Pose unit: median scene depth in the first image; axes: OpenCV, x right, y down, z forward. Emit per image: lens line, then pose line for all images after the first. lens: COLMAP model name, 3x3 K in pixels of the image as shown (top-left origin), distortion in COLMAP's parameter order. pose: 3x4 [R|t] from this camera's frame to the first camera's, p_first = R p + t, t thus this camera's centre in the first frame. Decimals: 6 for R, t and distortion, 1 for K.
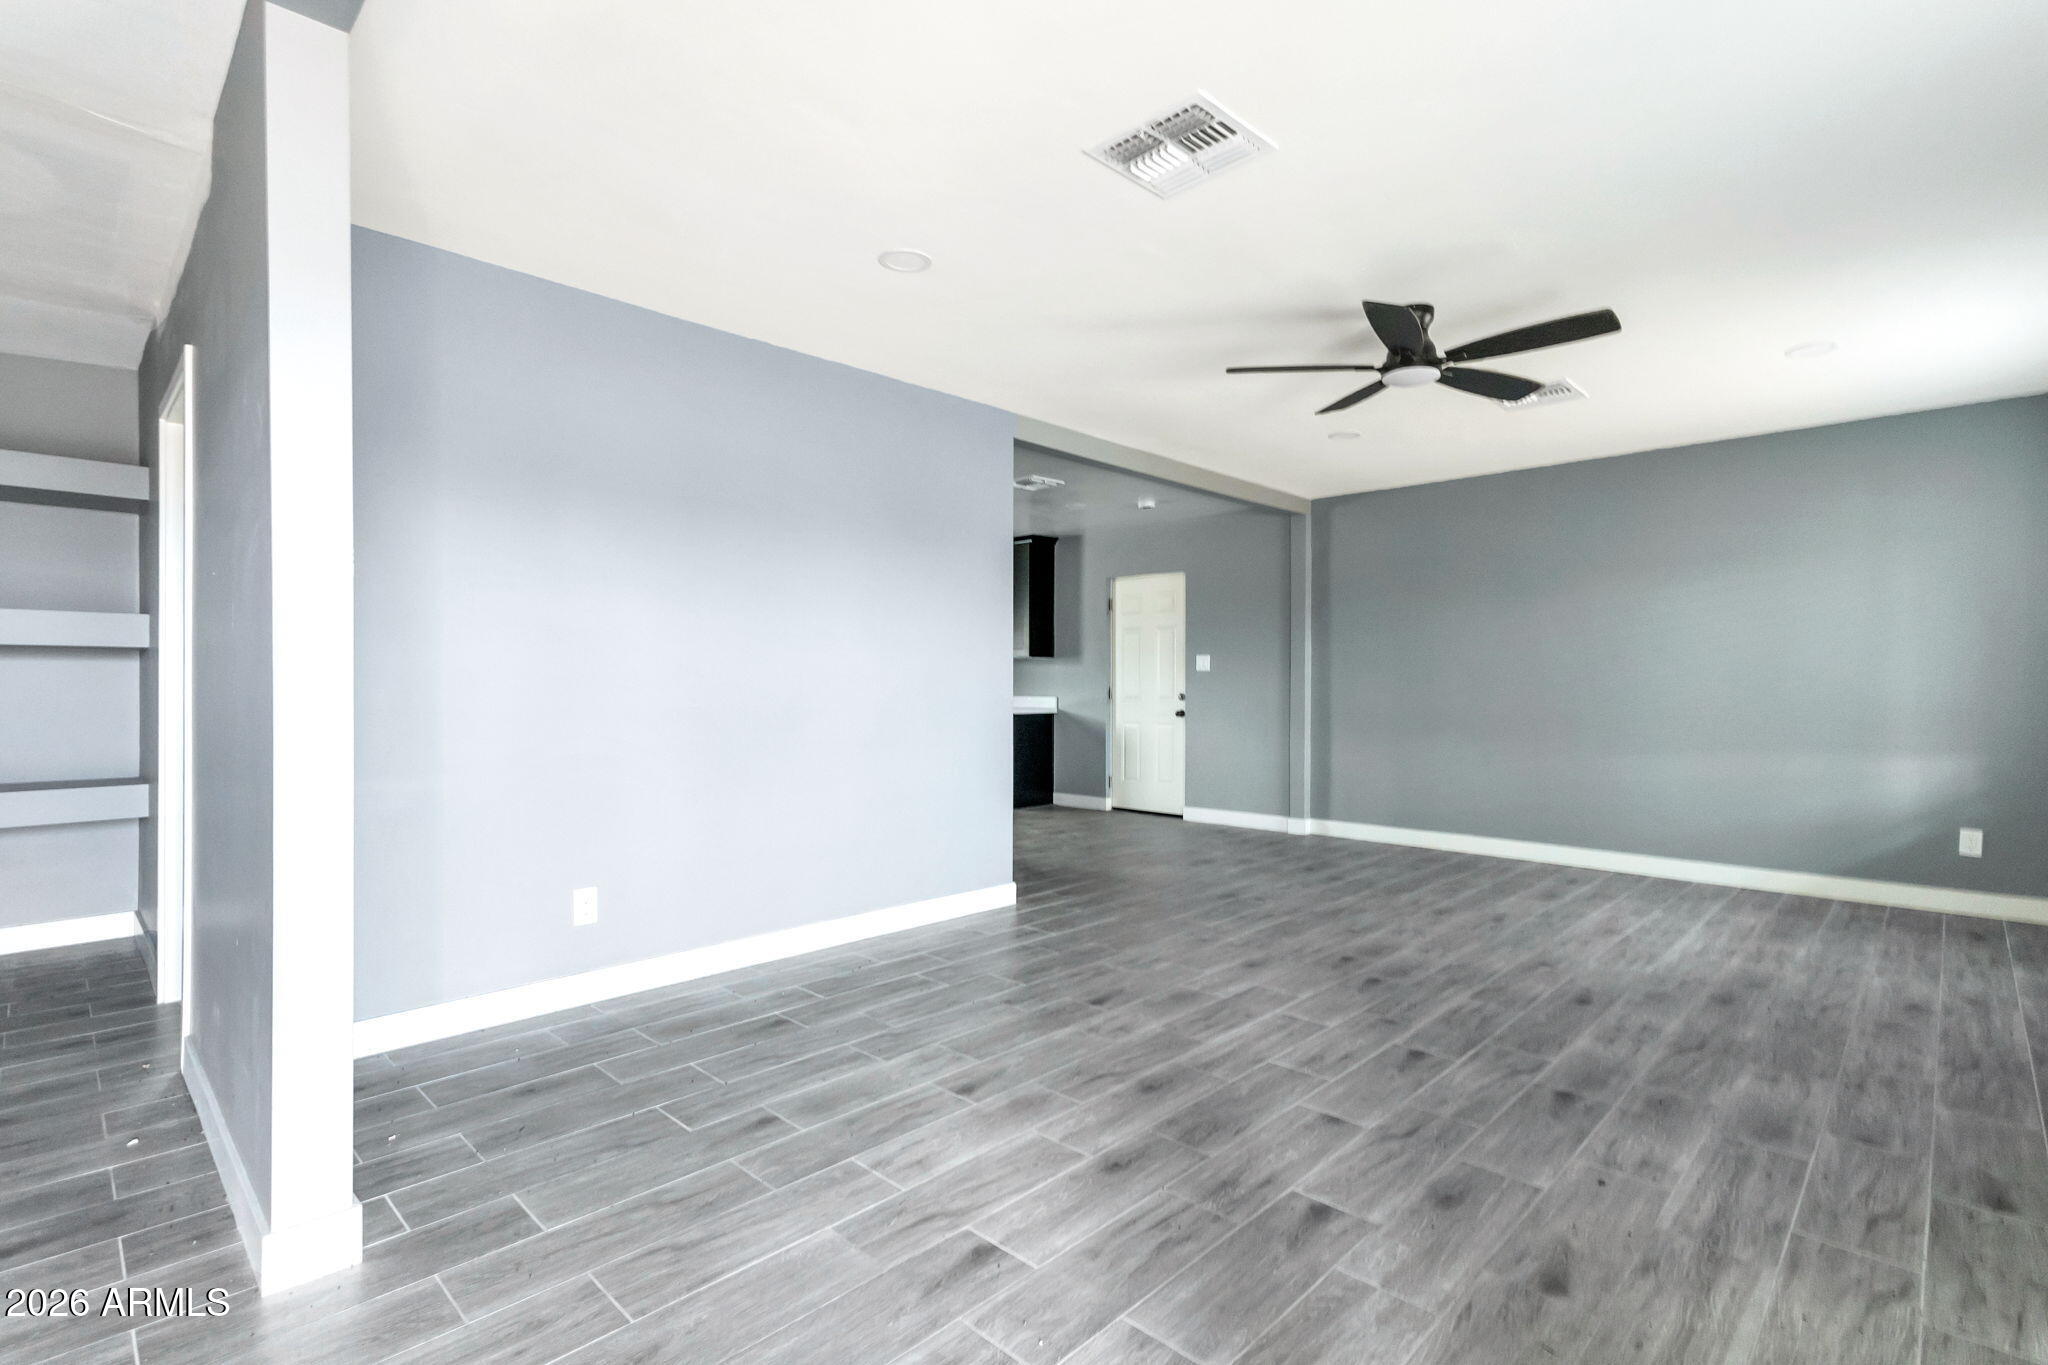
lens RADIAL K [[950.5, 0, 1030.3], [0, 950.5, 685.6], [0, 0, 1]] dist [0.010664, 0.000220]
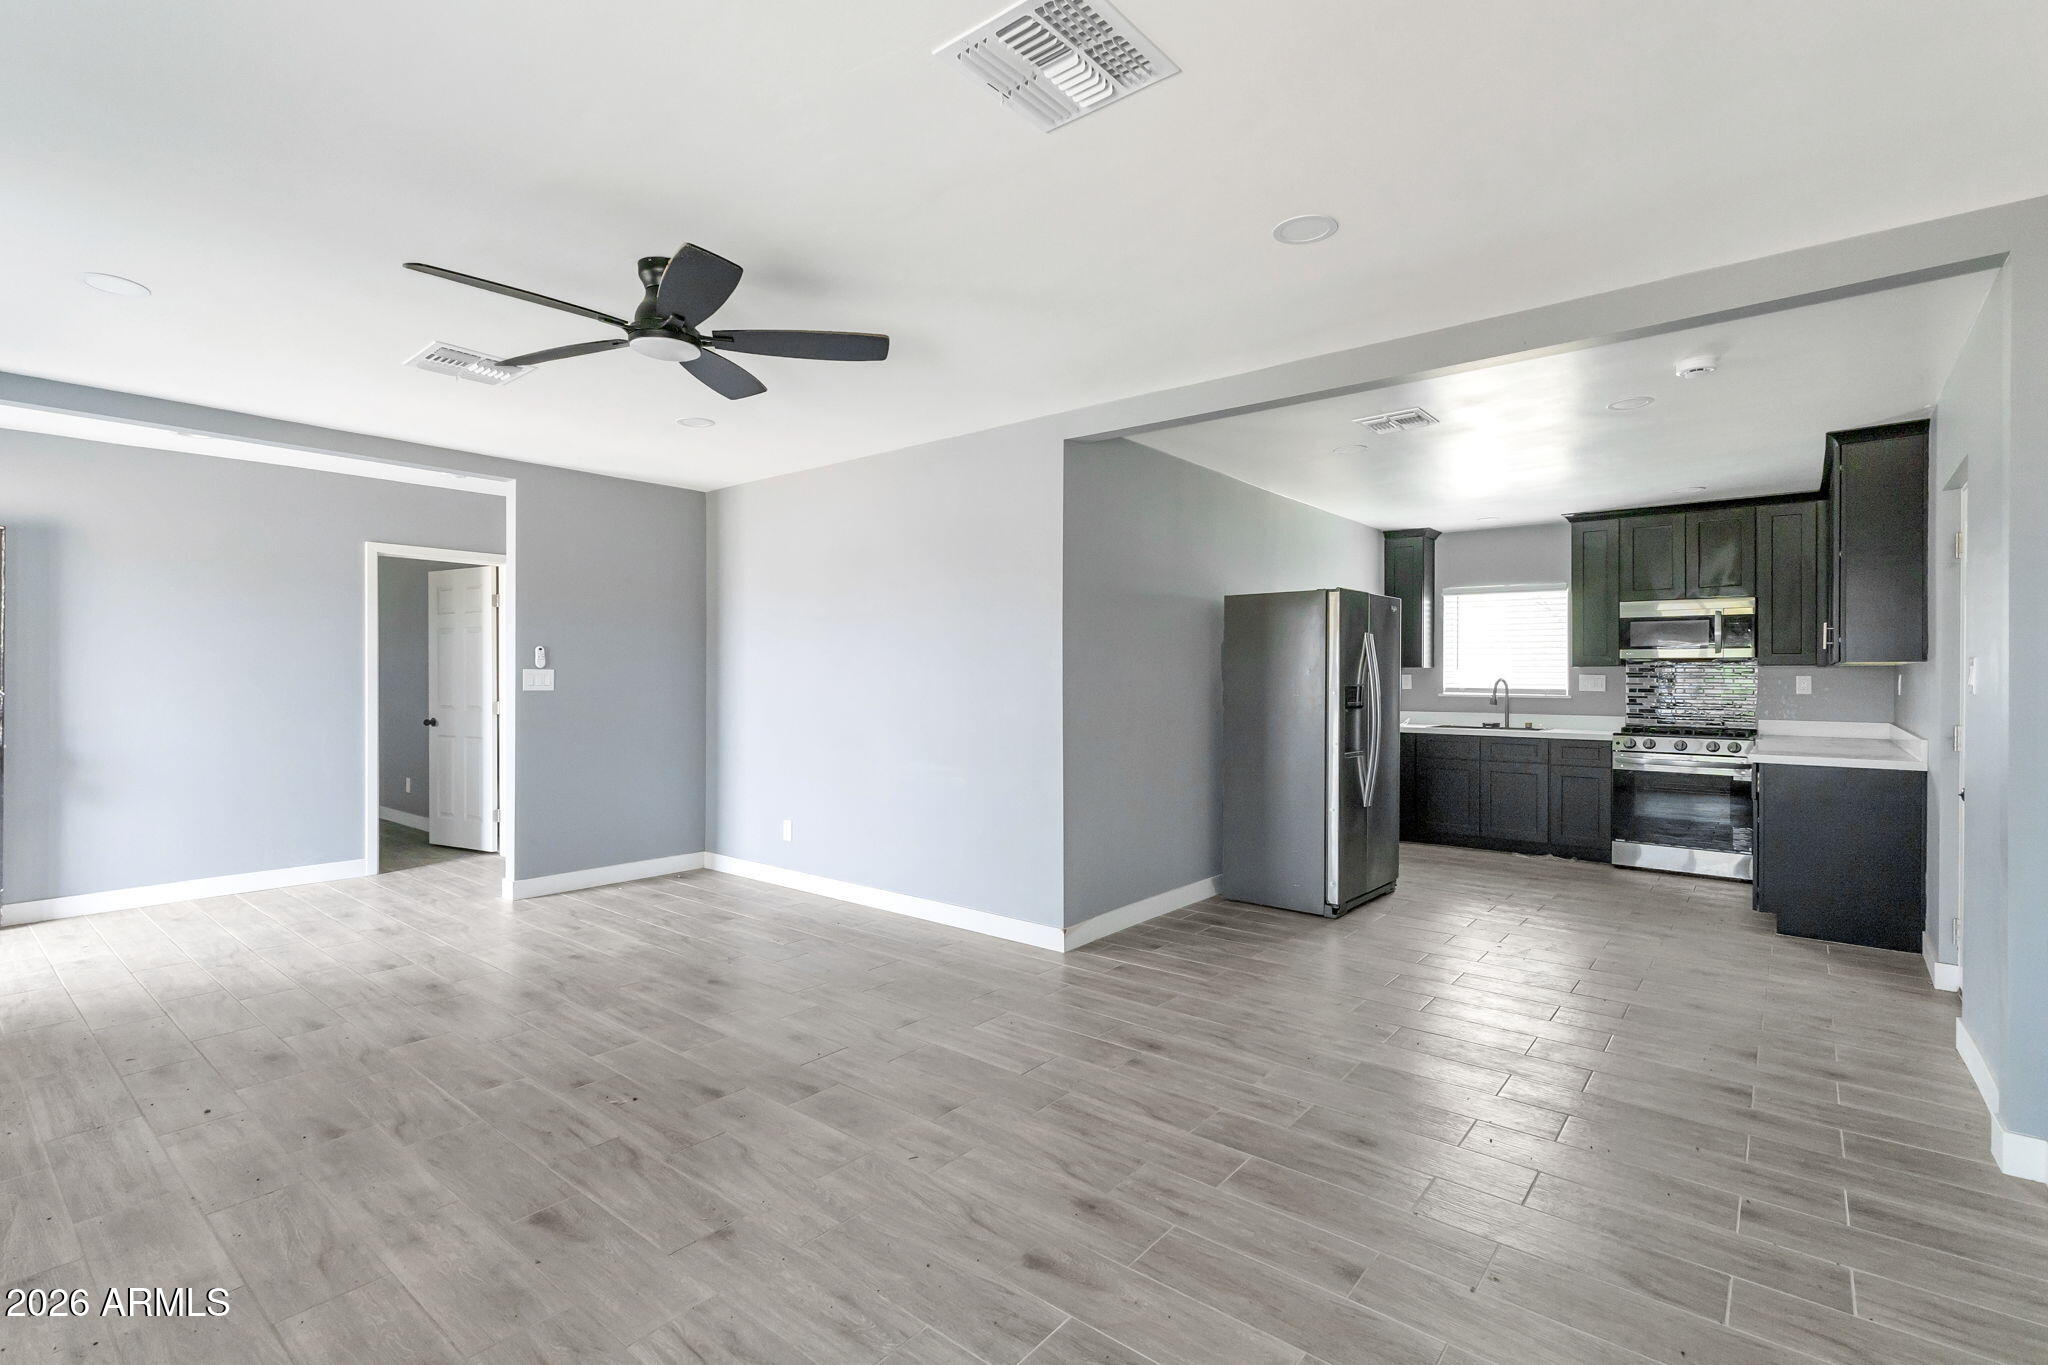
lens RADIAL K [[950.5, 0, 1033.6], [0, 950.5, 678.4], [0, 0, 1]] dist [0.010664, 0.000220]
pose [[0.078061, 0.000285, -0.996949, 1.414932], [-0.003885, 0.999992, -0.000018, -0.051009], [0.996941, 0.003875, 0.078061, 1.436249]]
